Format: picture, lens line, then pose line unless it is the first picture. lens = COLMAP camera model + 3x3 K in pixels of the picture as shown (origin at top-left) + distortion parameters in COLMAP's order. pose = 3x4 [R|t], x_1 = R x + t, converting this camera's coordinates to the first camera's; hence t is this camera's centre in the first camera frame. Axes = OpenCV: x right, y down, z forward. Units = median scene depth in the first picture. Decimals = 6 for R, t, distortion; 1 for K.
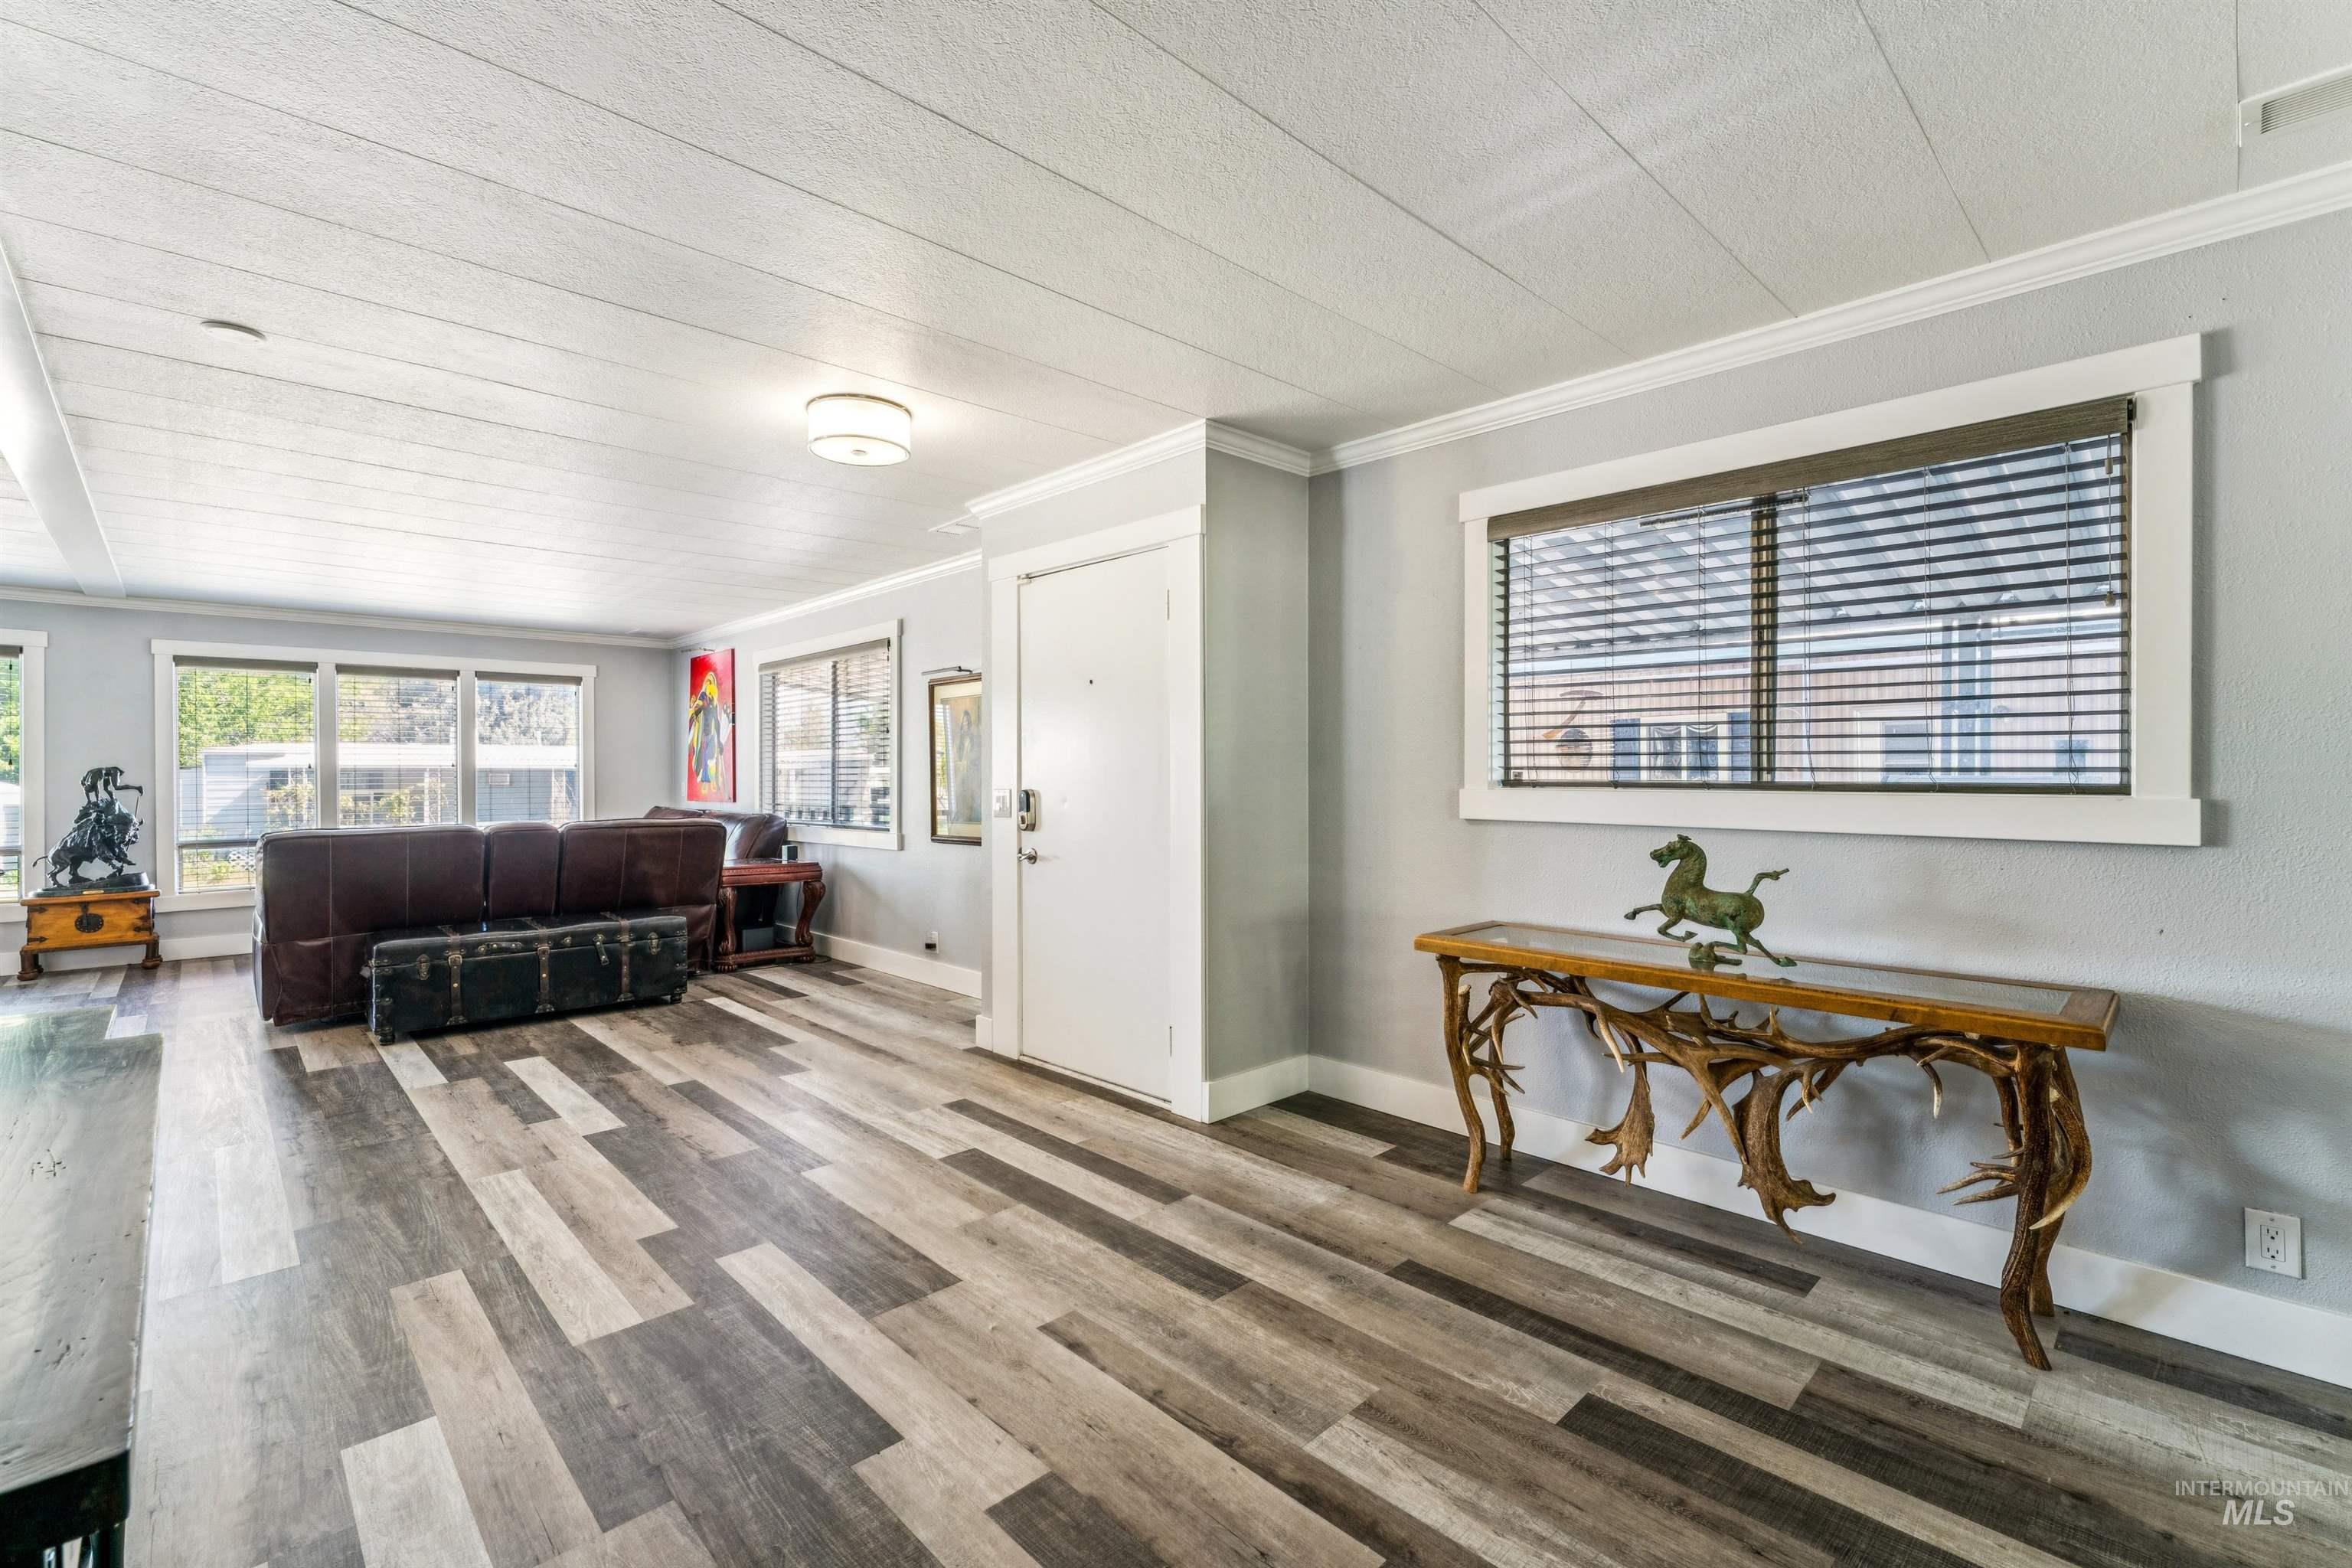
lens RADIAL K [[1020.7, 0, 1177.3], [0, 1020.7, 778.9], [0, 0, 1]] dist [0.000583, -0.000378]
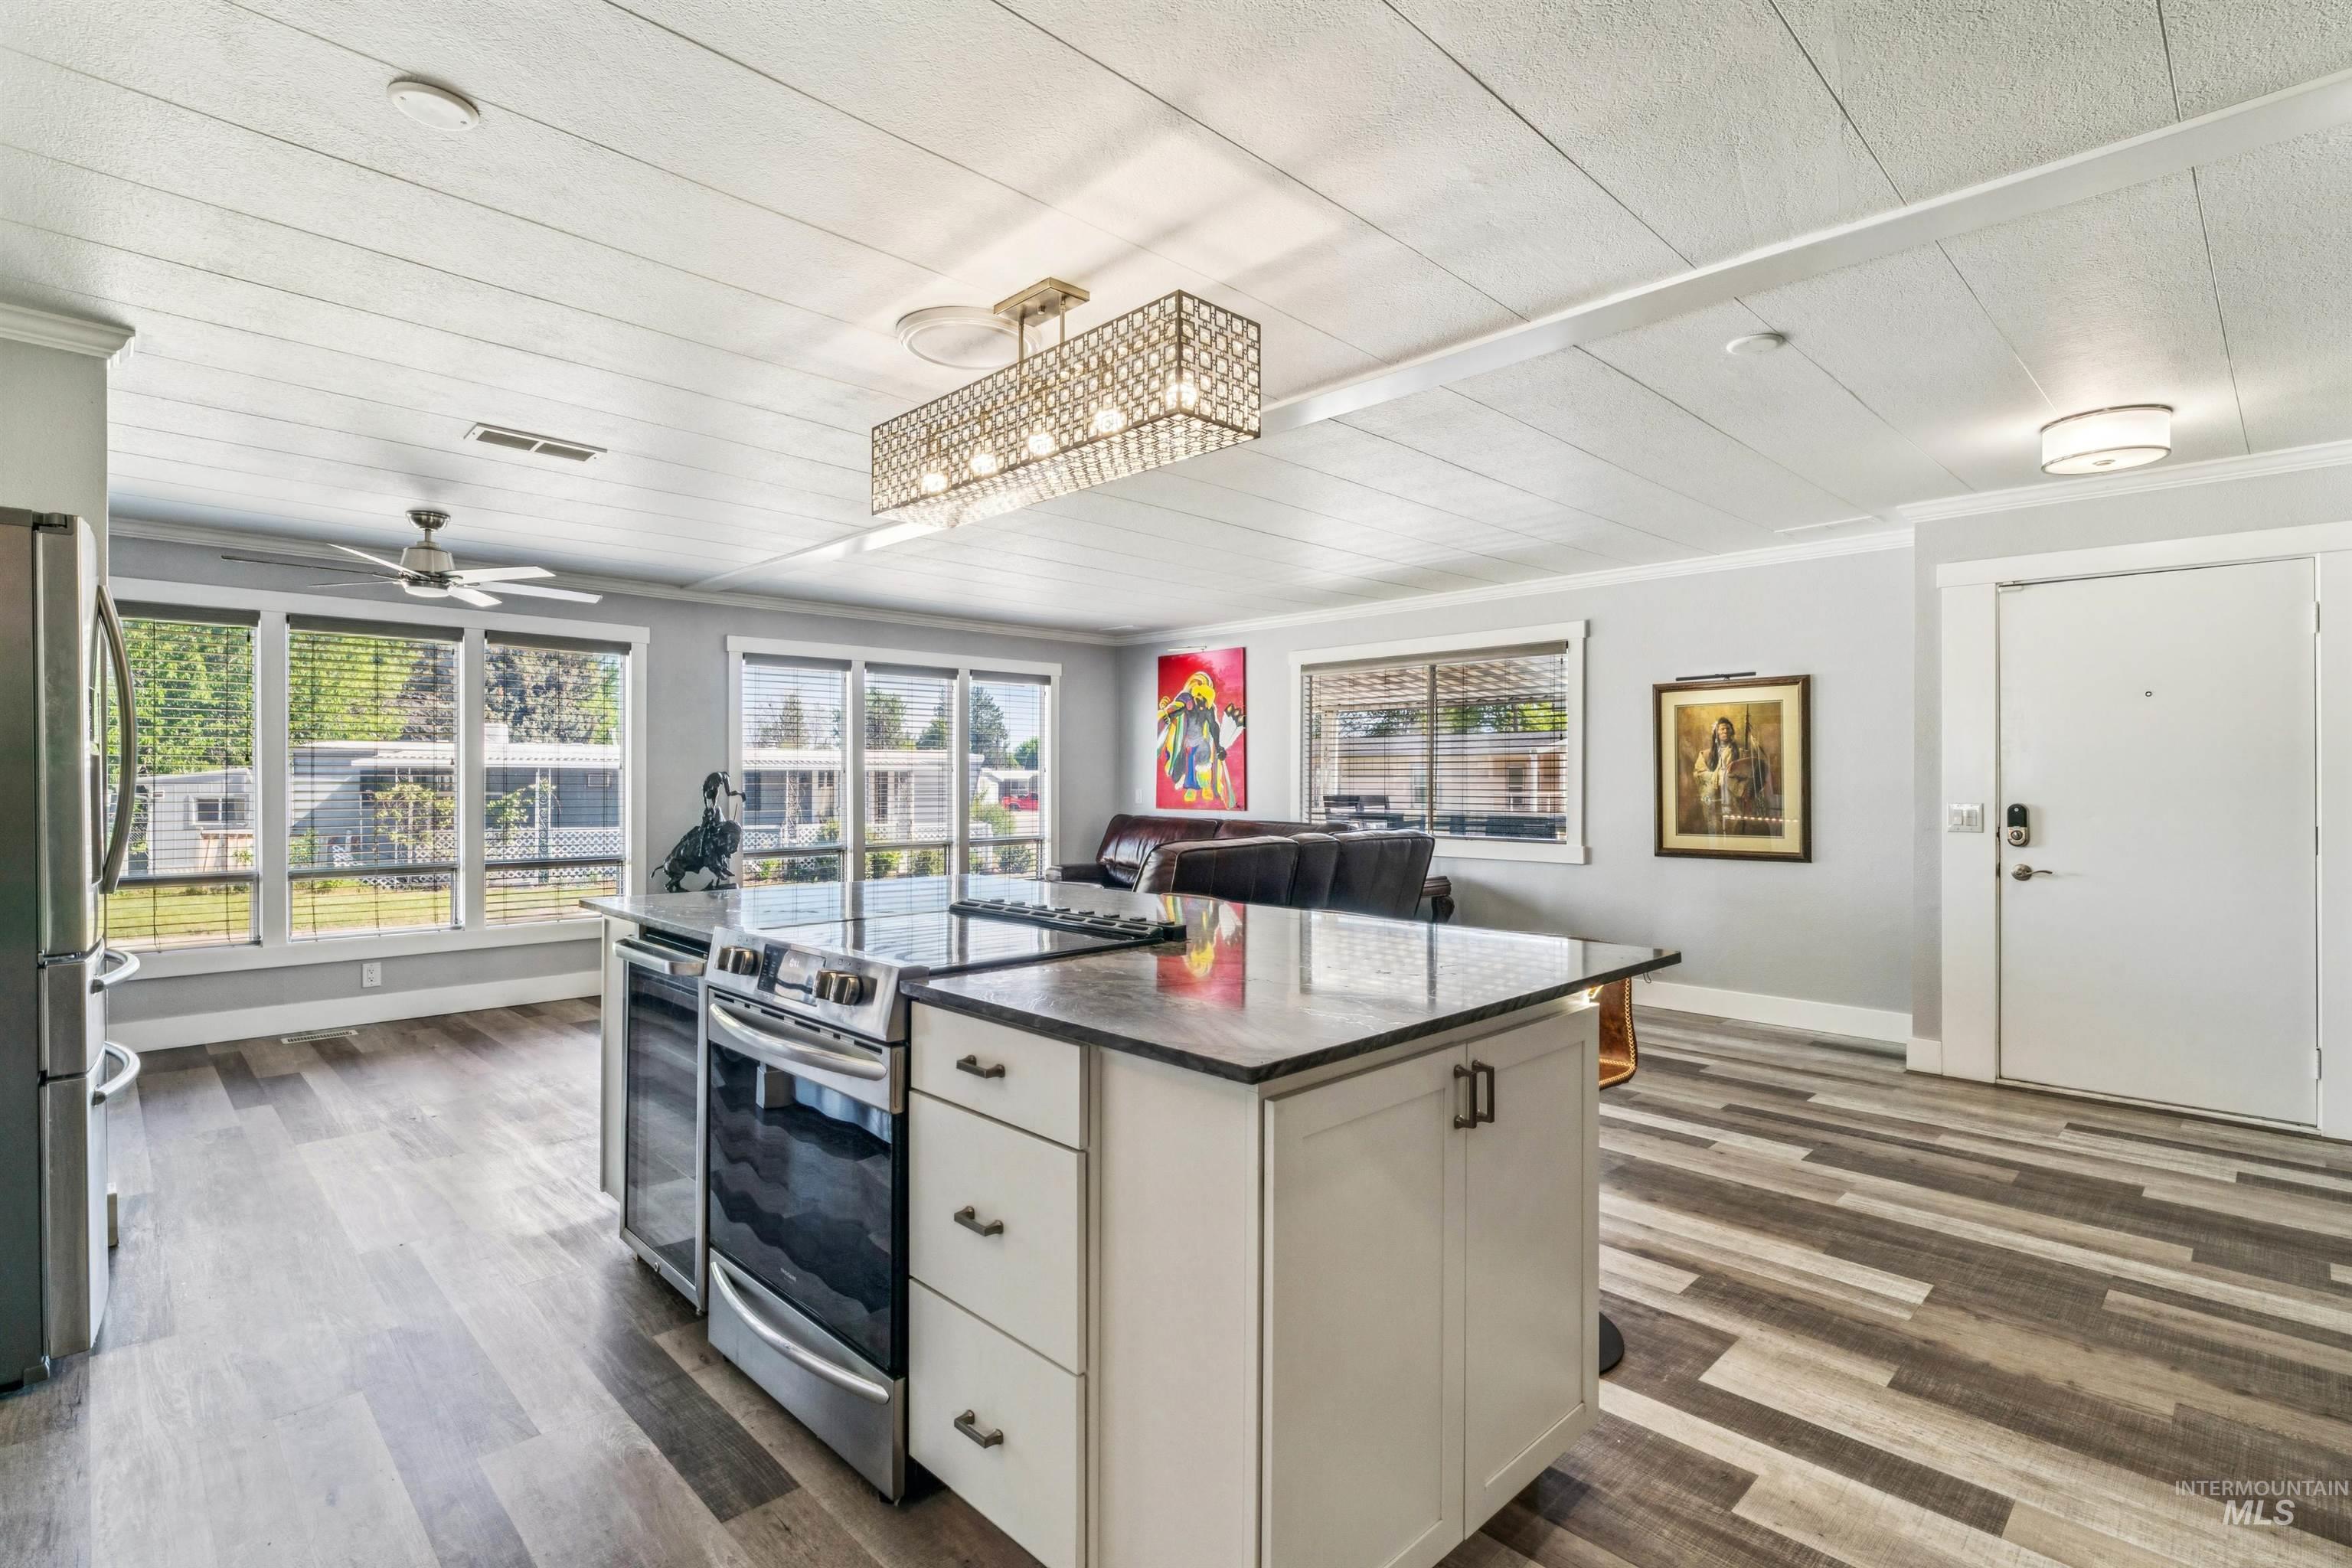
lens RADIAL K [[1113.4, 0, 1179.5], [0, 1113.4, 772.3], [0, 0, 1]] dist [-0.000407, -0.000907]
pose [[0.999901, 0.004763, 0.013273, -0.957242], [-0.004647, 0.999951, -0.008766, -0.006152], [-0.013314, 0.008704, 0.999873, -0.045326]]
